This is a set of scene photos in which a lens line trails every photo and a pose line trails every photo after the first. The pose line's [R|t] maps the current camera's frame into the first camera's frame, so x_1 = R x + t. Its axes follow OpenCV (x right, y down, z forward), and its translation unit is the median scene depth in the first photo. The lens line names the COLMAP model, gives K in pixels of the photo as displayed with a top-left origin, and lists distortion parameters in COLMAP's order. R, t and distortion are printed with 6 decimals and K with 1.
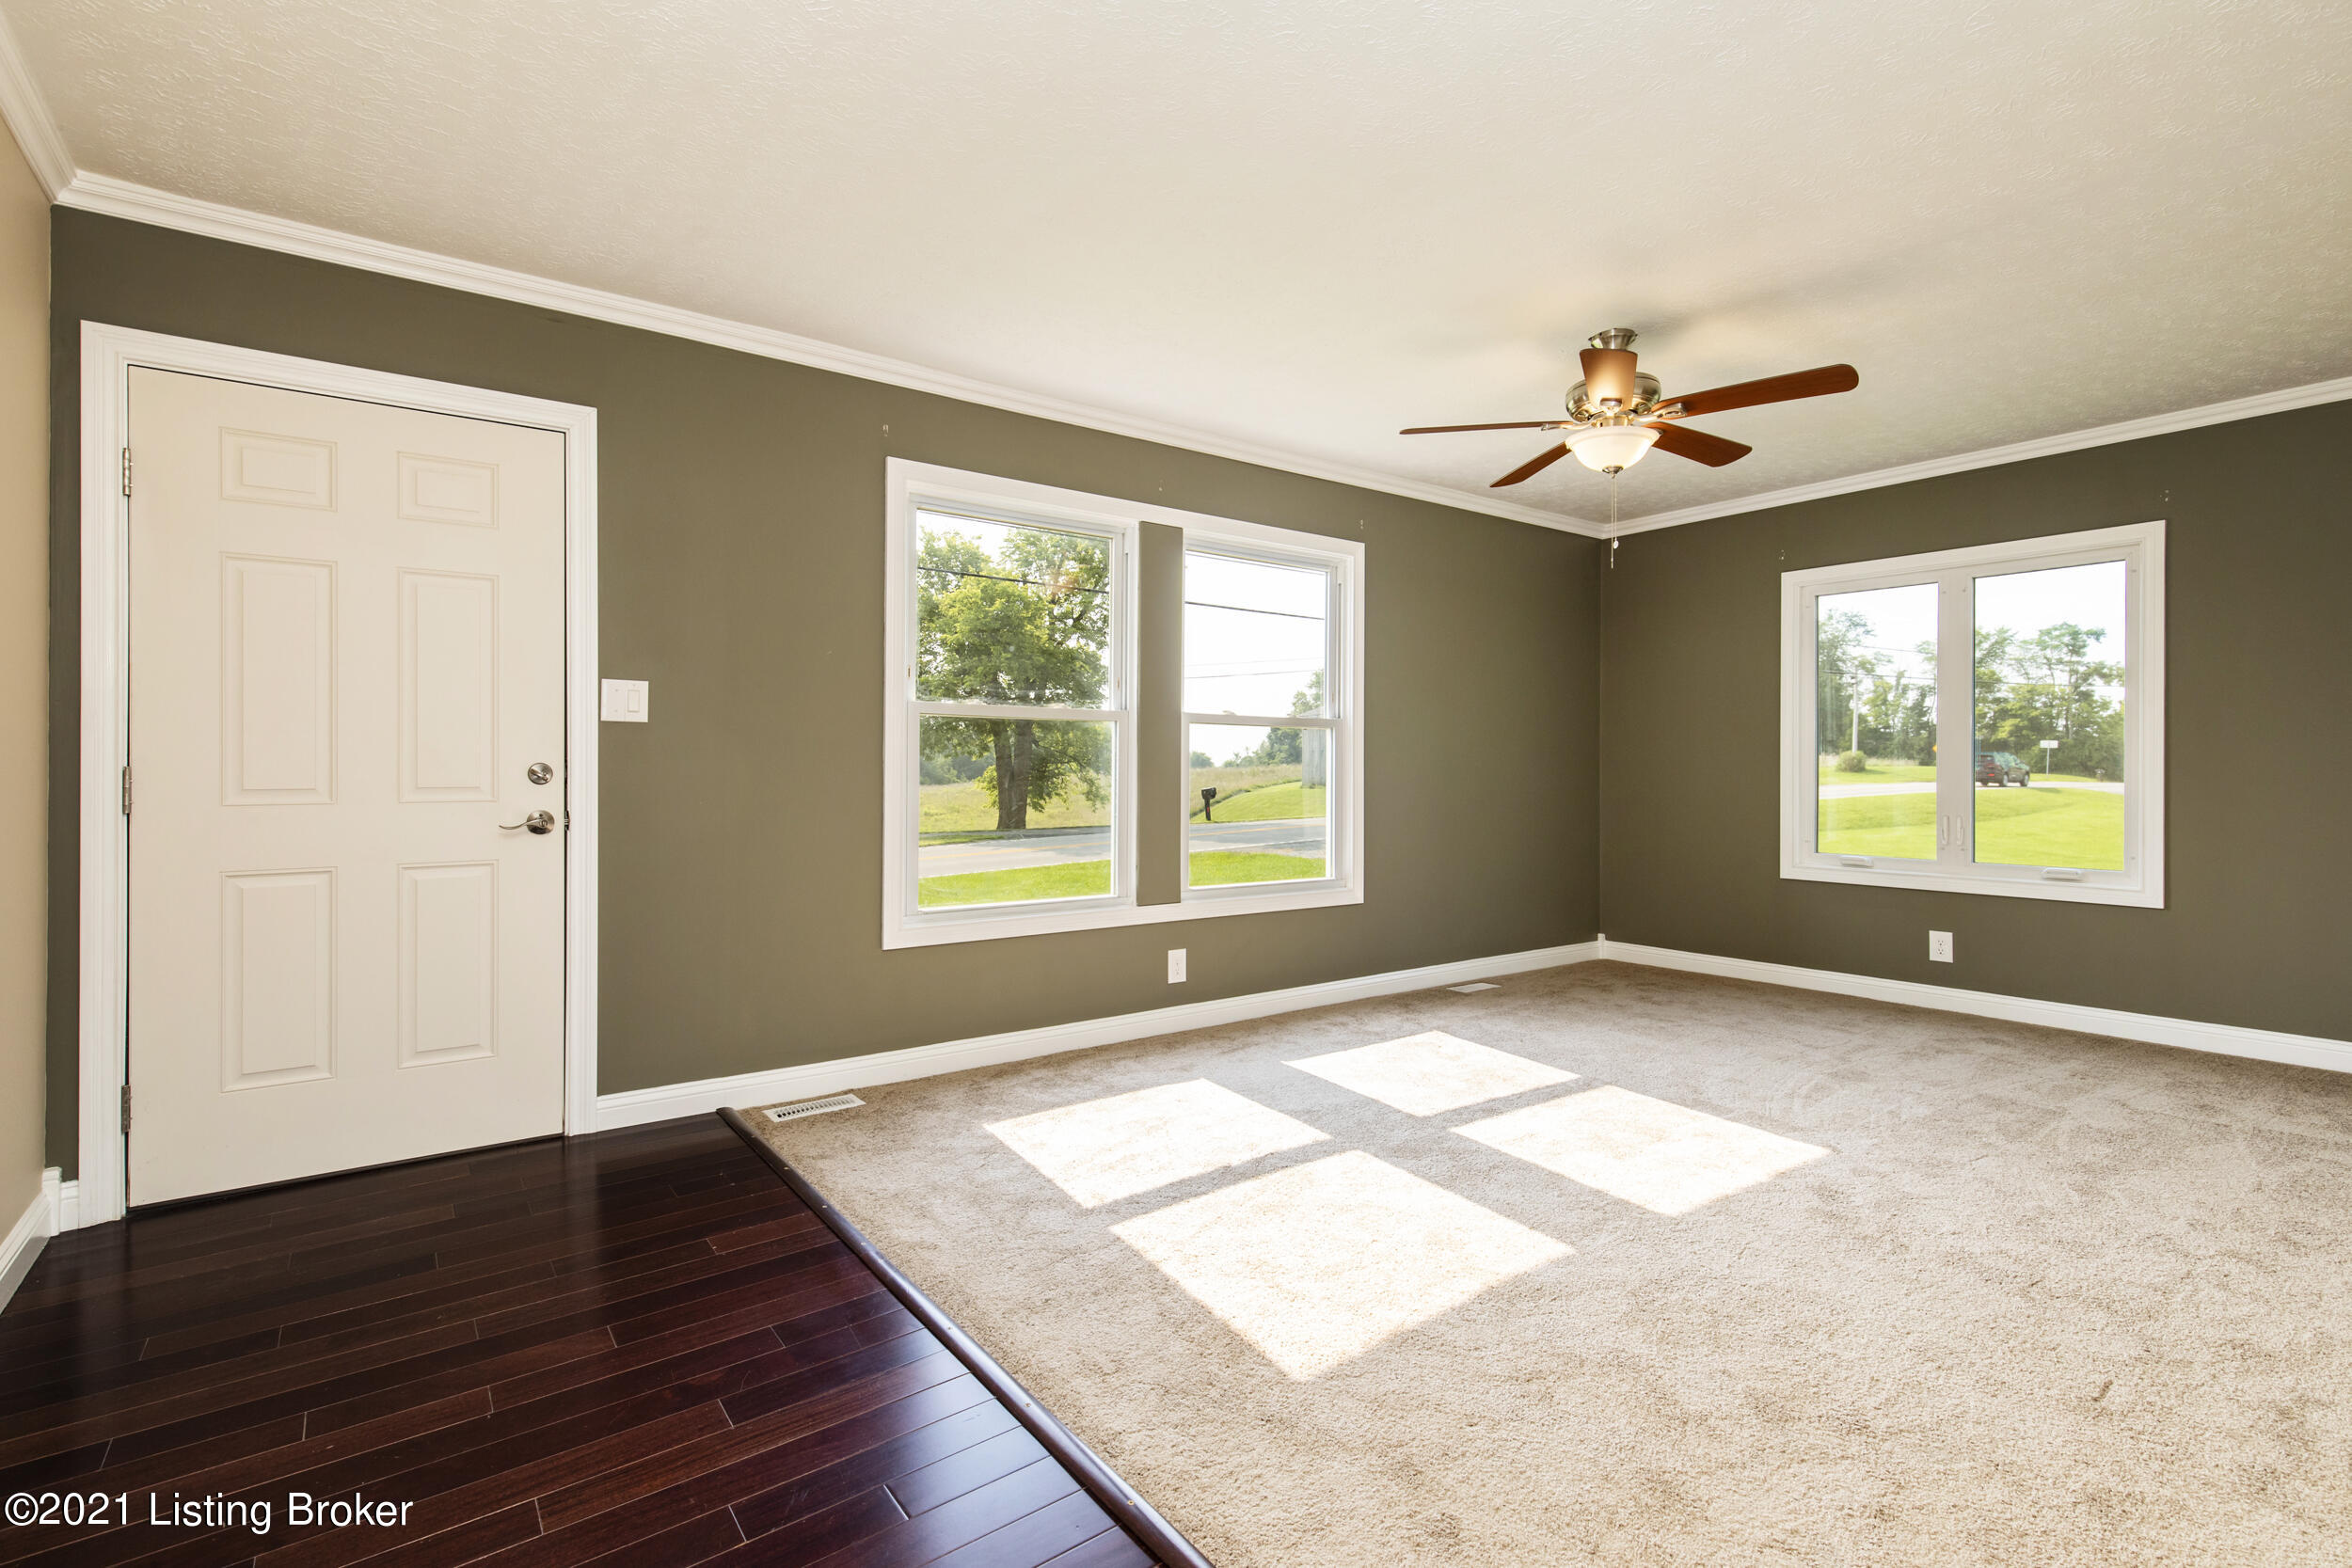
lens RADIAL K [[1117.6, 0, 1167.9], [0, 1117.6, 778.2], [0, 0, 1]] dist [-0.001414, -0.000163]
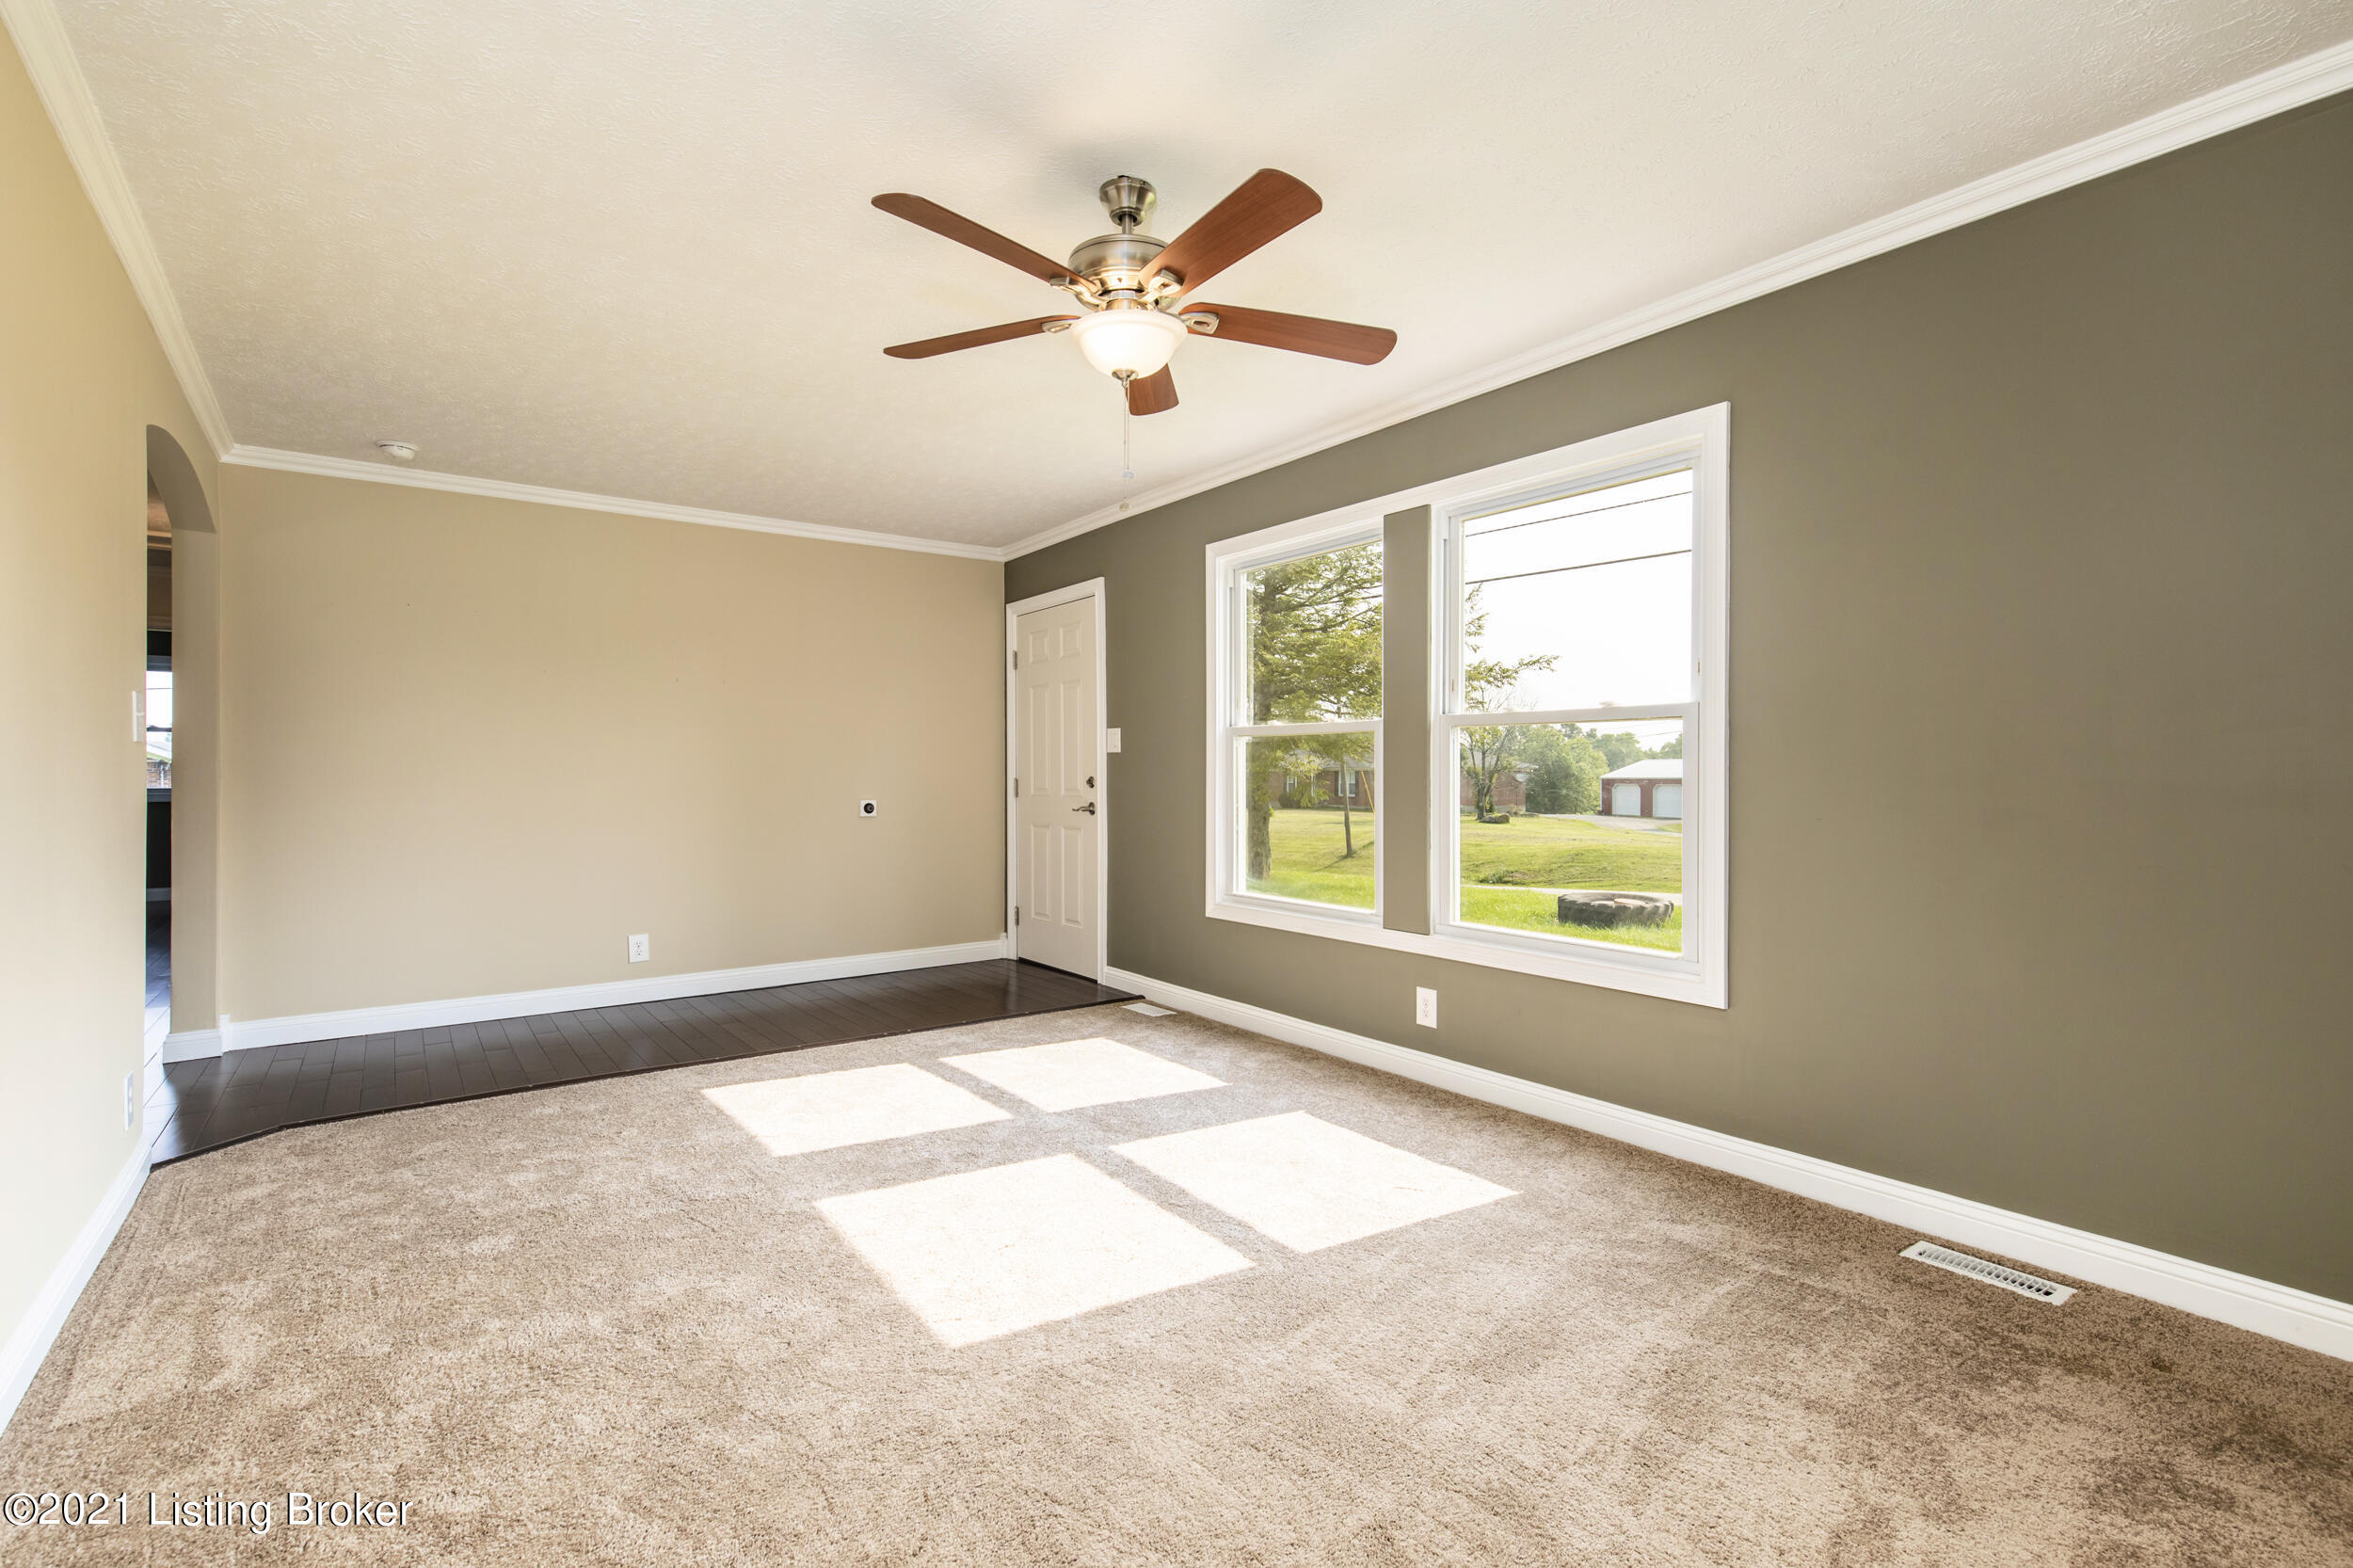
lens RADIAL K [[1118.2, 0, 1171.9], [0, 1118.2, 780.3], [0, 0, 1]] dist [-0.001414, -0.000163]
pose [[-0.050687, -0.004304, -0.998705, 0.921181], [-0.018418, 0.999825, -0.003374, -0.001972], [0.998545, 0.018223, -0.050757, 0.877034]]
